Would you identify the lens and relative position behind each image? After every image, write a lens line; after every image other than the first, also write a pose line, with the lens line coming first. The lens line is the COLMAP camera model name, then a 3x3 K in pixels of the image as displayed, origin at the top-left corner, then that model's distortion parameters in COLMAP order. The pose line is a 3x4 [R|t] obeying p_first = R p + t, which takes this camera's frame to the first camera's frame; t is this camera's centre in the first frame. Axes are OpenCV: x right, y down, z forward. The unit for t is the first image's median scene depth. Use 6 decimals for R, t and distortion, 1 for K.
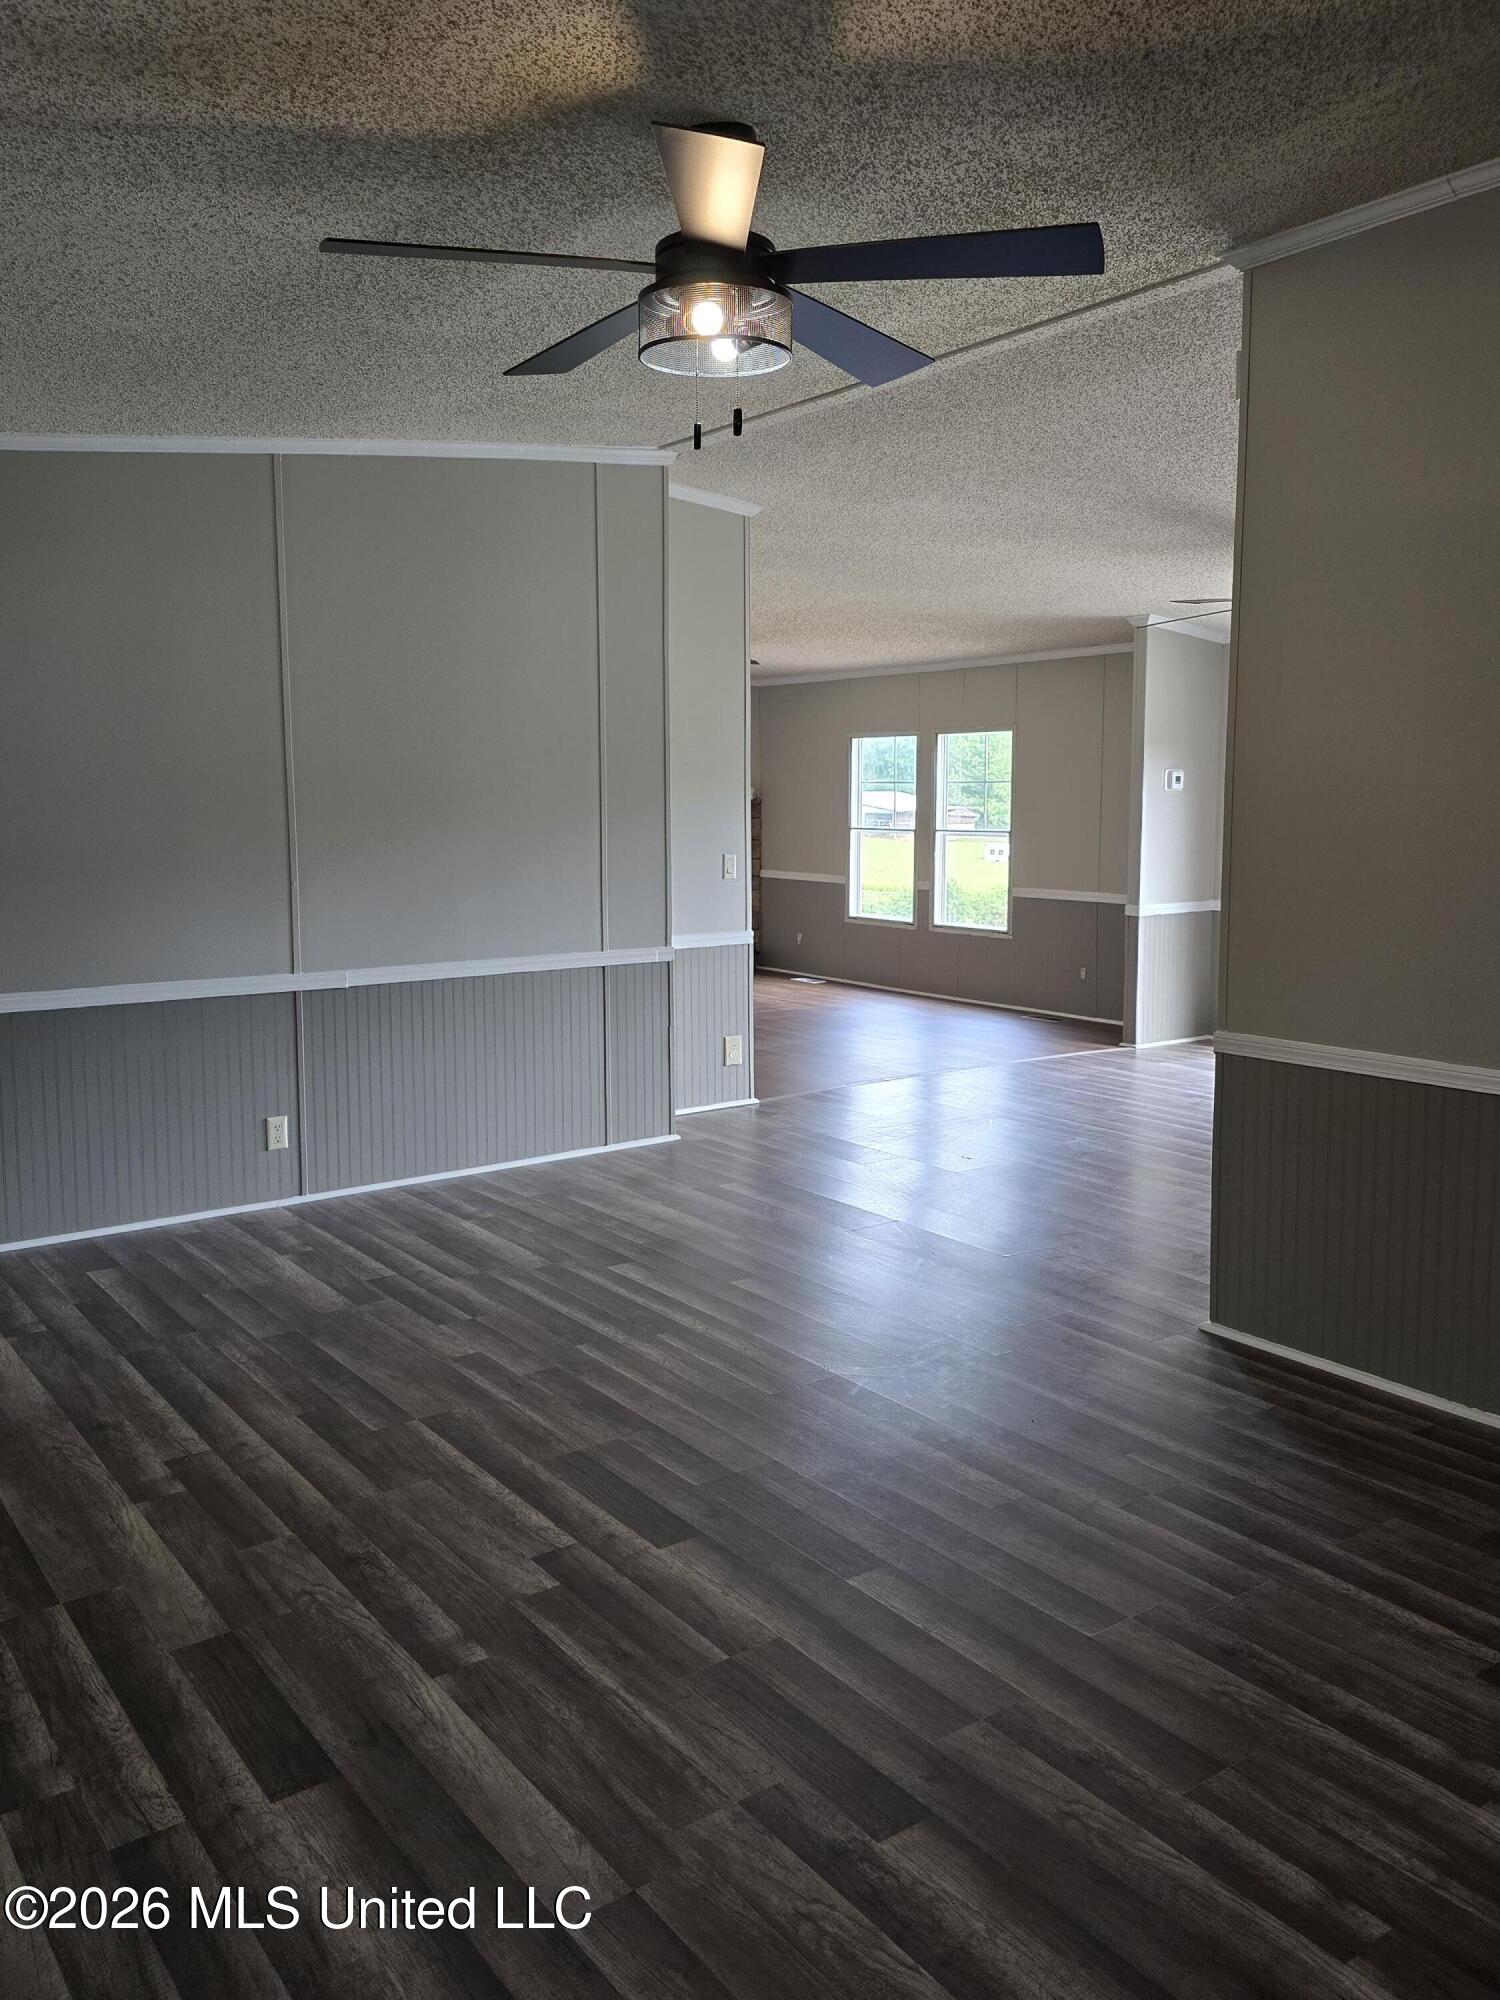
lens RADIAL K [[1532.9, 0, 746.7], [0, 1532.9, 995.3], [0, 0, 1]] dist [0.049829, -0.019303]
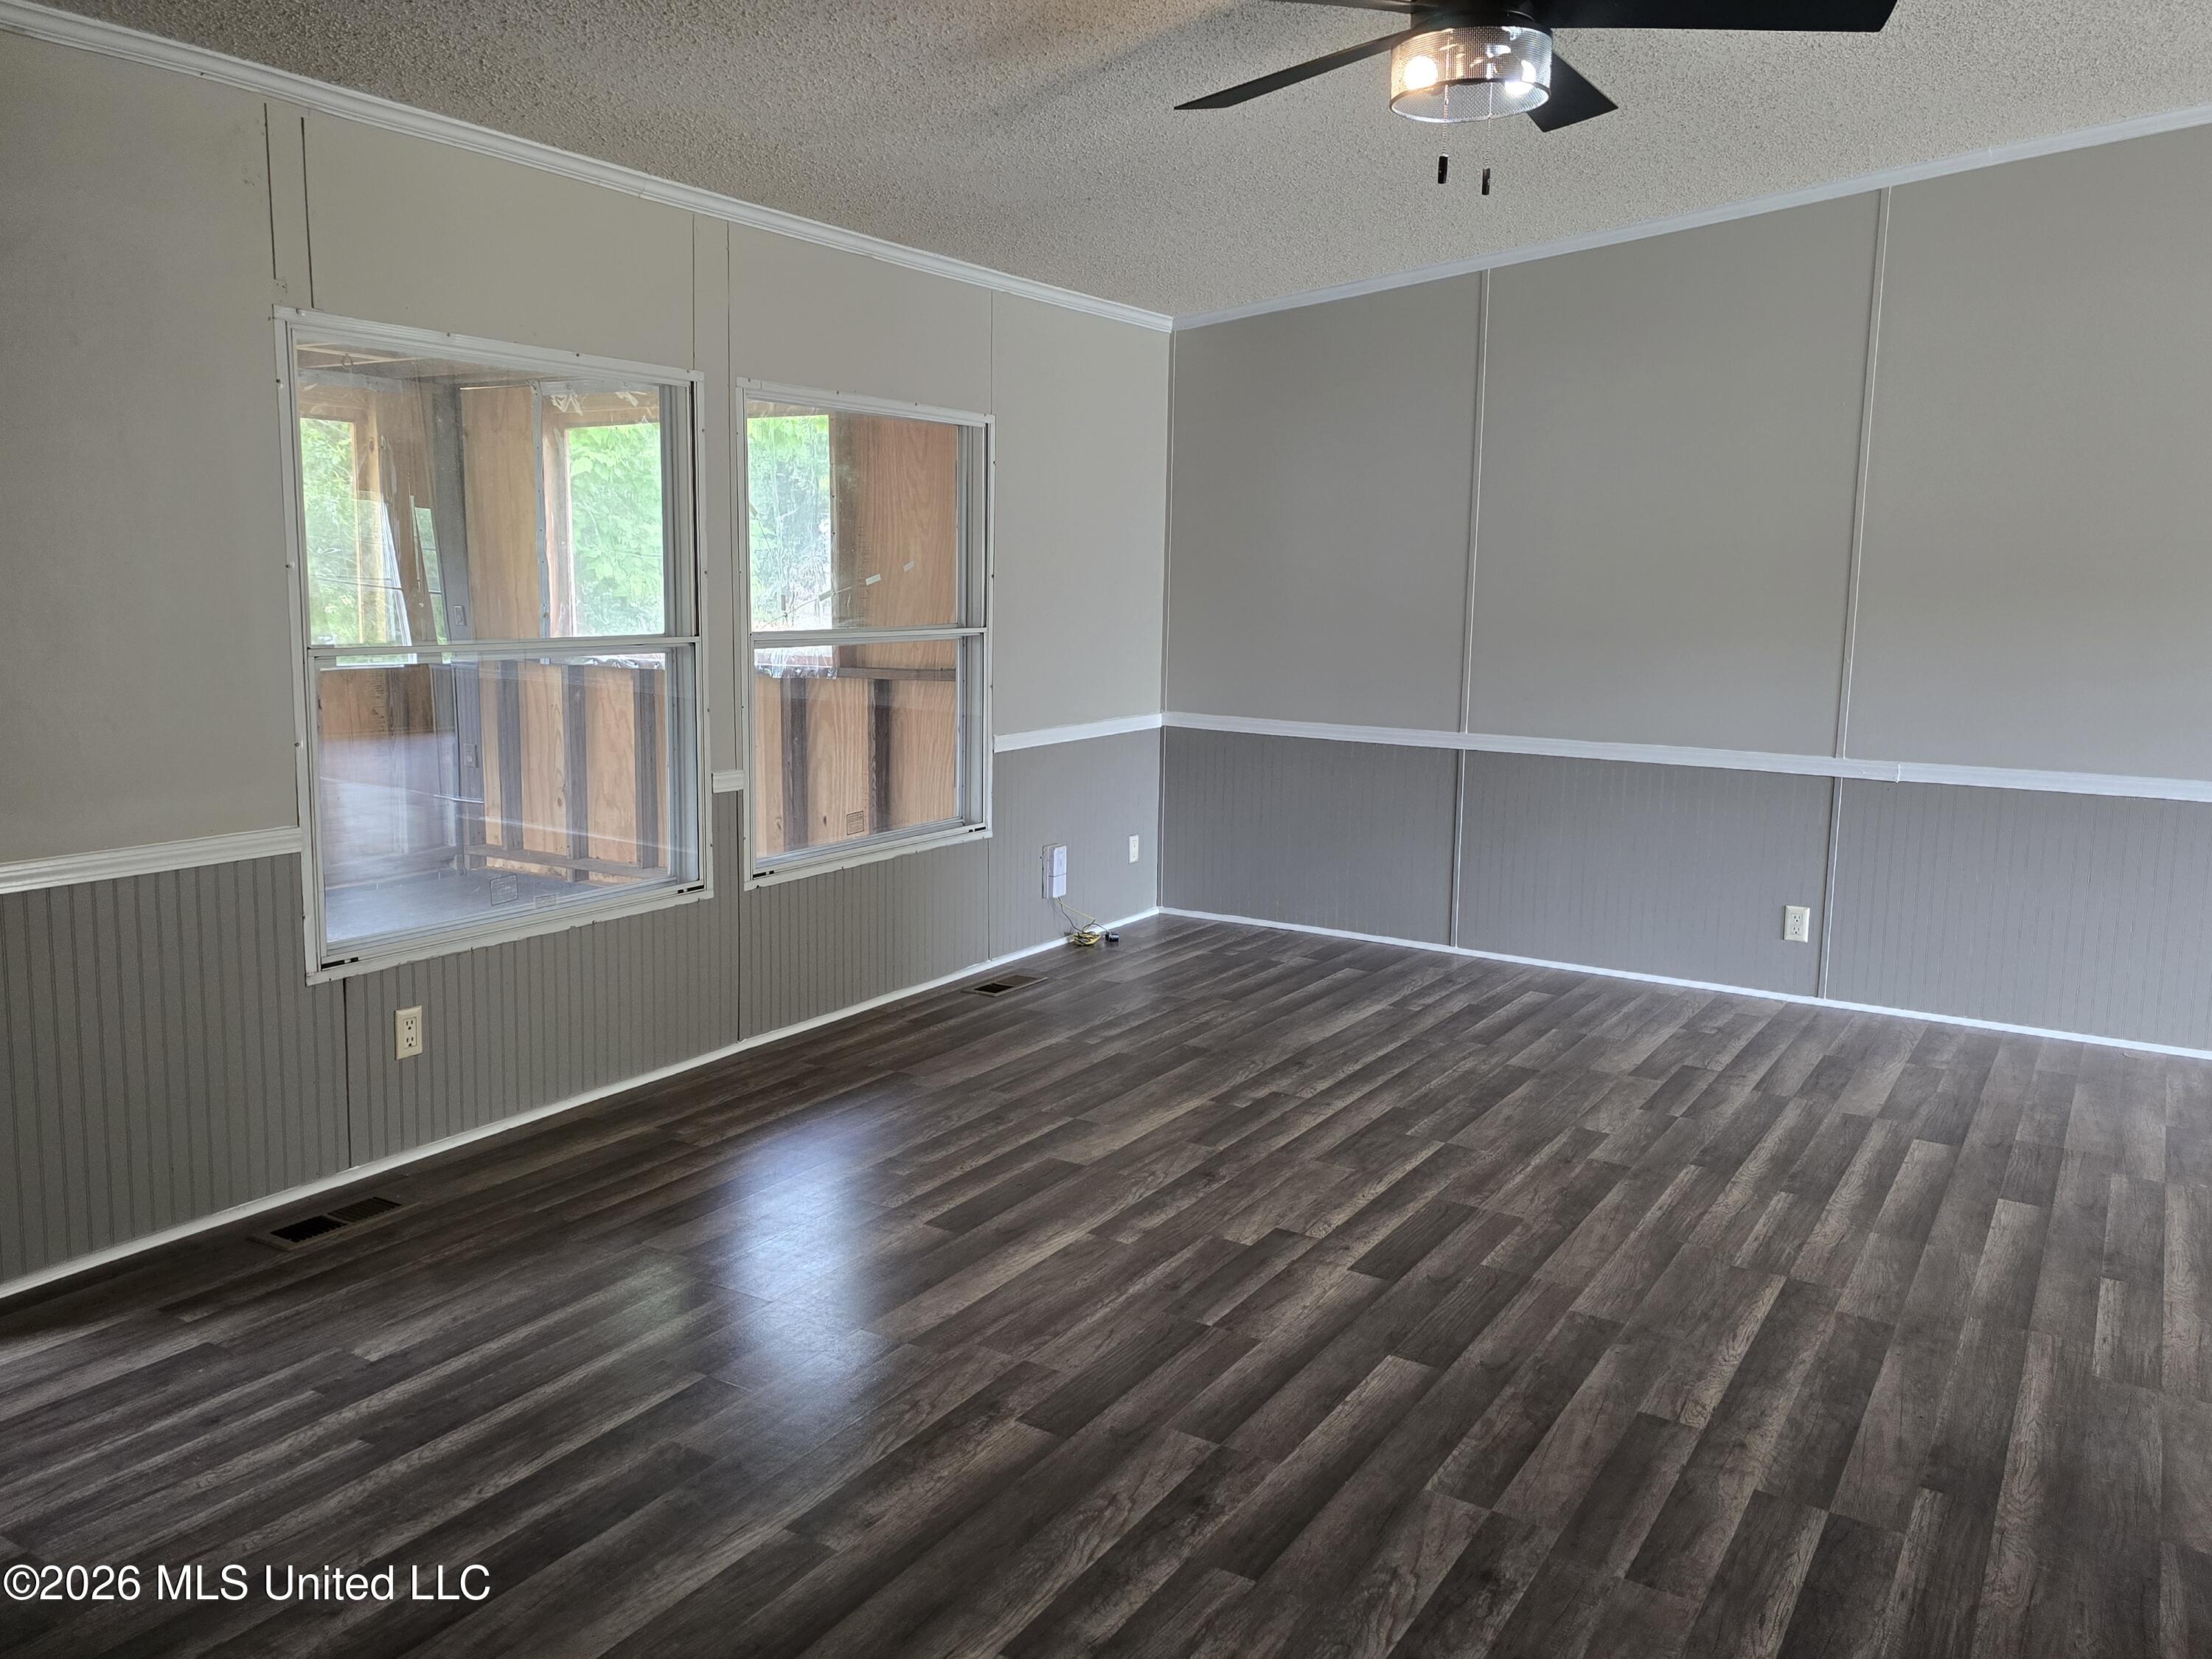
lens RADIAL K [[1695.4, 0, 1100.2], [0, 1695.4, 825.9], [0, 0, 1]] dist [0.049829, -0.019303]
pose [[0.371066, 0.148679, -0.916627, 0.681658], [-0.138480, 0.984921, 0.103697, -0.026898], [0.918223, 0.088456, 0.386060, 0.282063]]
